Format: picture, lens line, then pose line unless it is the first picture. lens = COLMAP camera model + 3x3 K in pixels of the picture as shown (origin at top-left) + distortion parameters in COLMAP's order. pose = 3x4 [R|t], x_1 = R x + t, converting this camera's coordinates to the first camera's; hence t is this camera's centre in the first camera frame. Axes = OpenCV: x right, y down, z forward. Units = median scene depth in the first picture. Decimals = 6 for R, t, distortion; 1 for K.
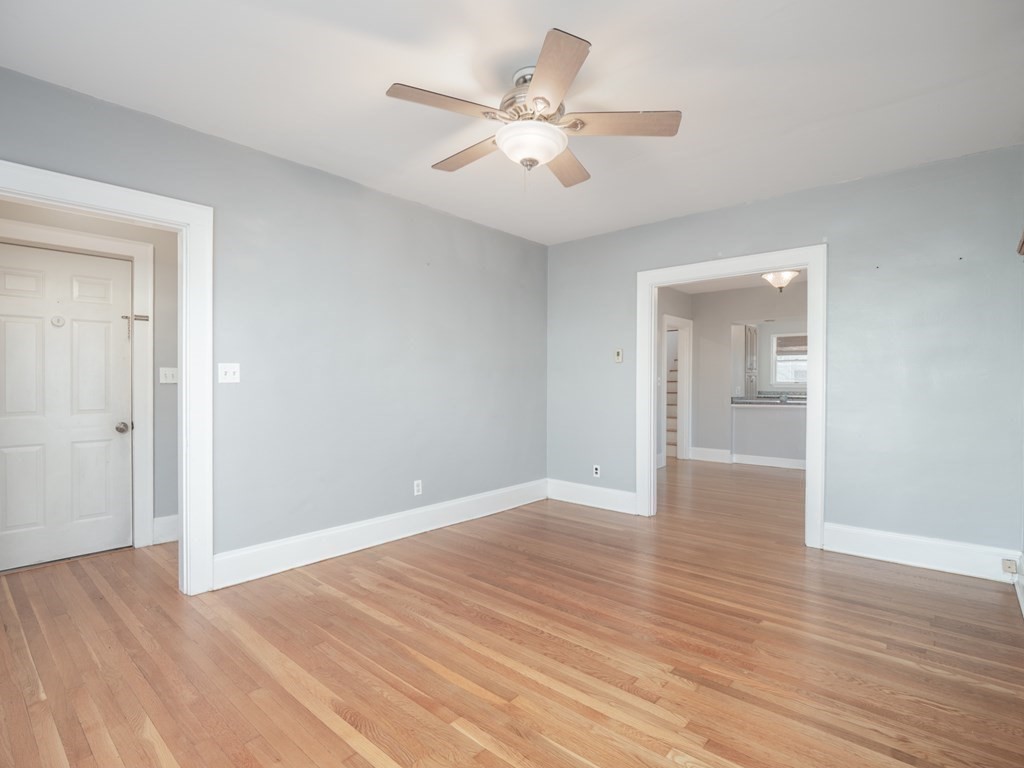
lens RADIAL K [[510.5, 0, 507.9], [0, 510.5, 384.1], [0, 0, 1]] dist [-0.001384, -0.001292]
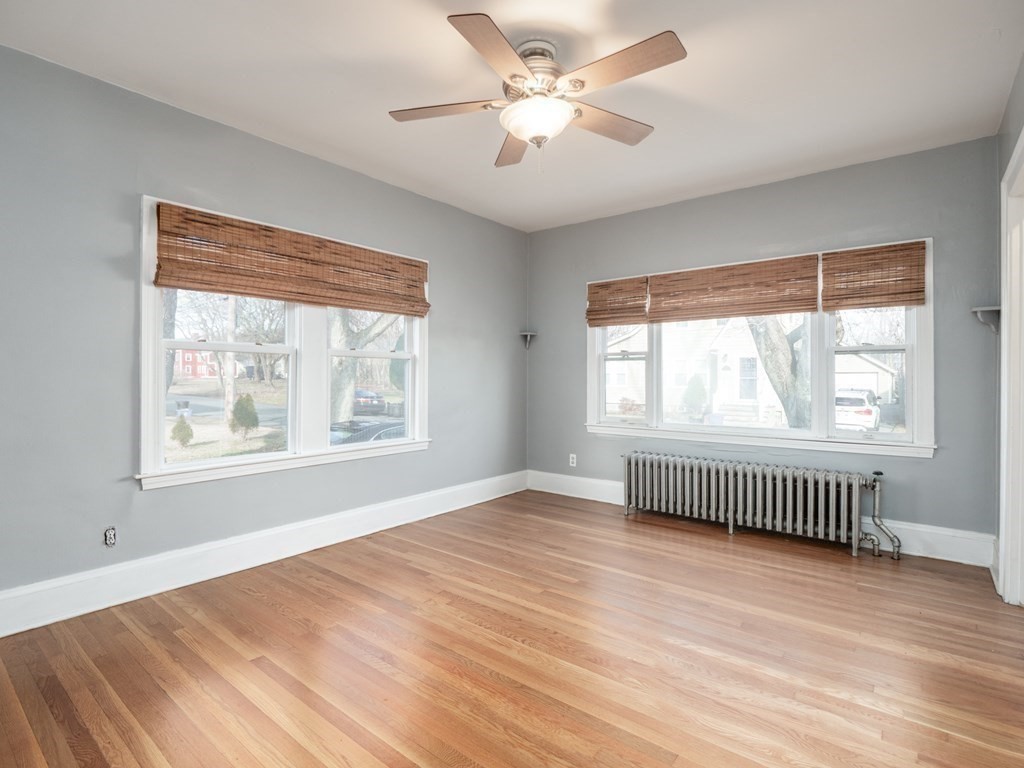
lens RADIAL K [[510.5, 0, 507.9], [0, 510.5, 384.1], [0, 0, 1]] dist [-0.001384, -0.001292]
pose [[-0.998624, -0.004357, -0.052259, 0.112630], [-0.005572, 0.999717, 0.023114, 0.004716], [0.052144, 0.023374, -0.998366, 1.480127]]
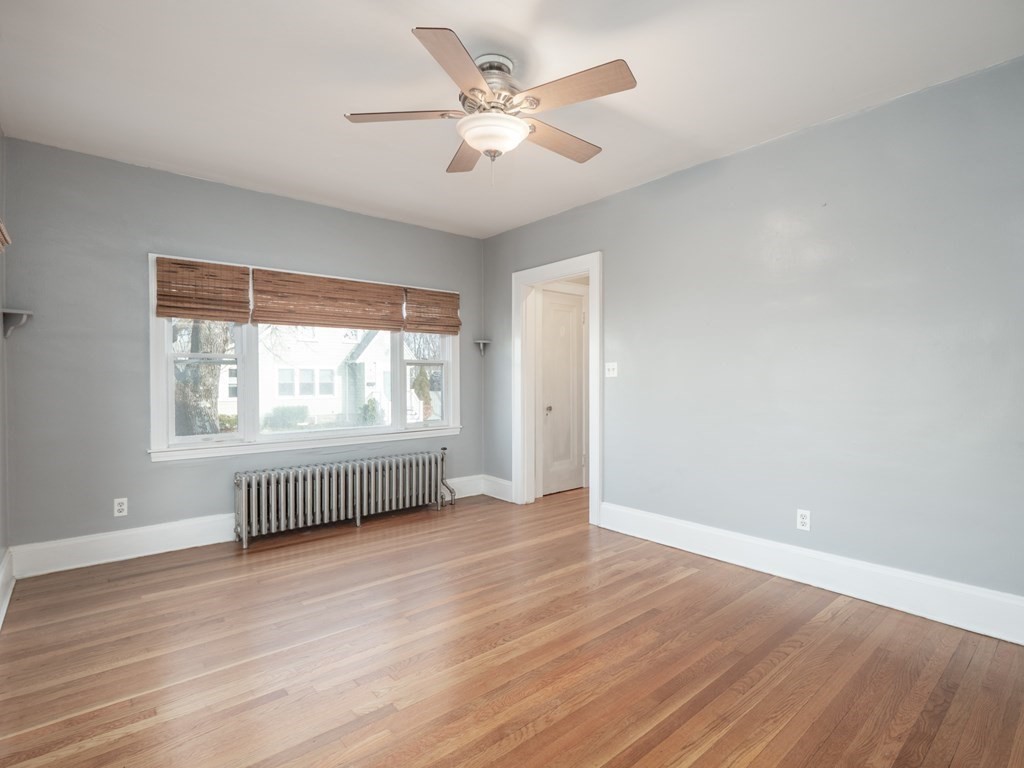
lens RADIAL K [[510.5, 0, 507.9], [0, 510.5, 384.1], [0, 0, 1]] dist [-0.001384, -0.001292]
pose [[-0.149187, 0.001847, -0.988807, 0.769172], [-0.000754, 0.999998, 0.001981, 0.013130], [0.988809, 0.001041, -0.149185, 0.889968]]
